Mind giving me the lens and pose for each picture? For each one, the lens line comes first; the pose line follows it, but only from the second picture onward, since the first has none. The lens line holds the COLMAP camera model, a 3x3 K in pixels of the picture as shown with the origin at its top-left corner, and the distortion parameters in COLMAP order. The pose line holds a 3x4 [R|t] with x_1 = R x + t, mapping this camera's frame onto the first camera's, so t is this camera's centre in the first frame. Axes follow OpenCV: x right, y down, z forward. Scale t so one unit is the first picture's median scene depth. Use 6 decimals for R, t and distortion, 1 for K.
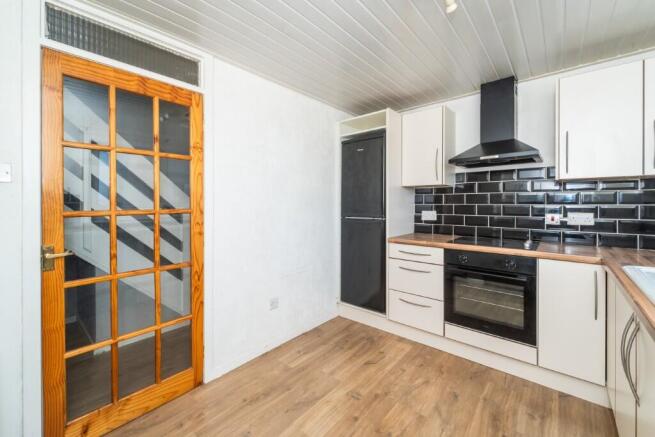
lens RADIAL K [[277.3, 0, 325.4], [0, 277.3, 208.0], [0, 0, 1]] dist [-0.000192, -0.000123]
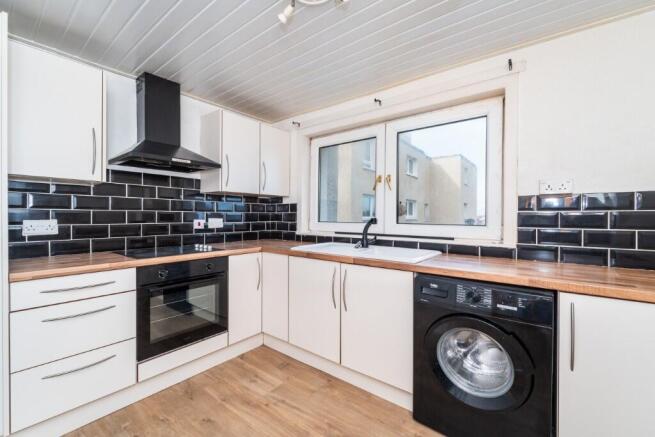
lens RADIAL K [[268.2, 0, 328.1], [0, 268.2, 214.2], [0, 0, 1]] dist [-0.000442, -0.000141]
pose [[-0.054089, 0.000646, 0.998536, -0.359502], [0.005214, 0.999986, -0.000365, 0.000619], [-0.998522, 0.005186, -0.054092, 0.539018]]
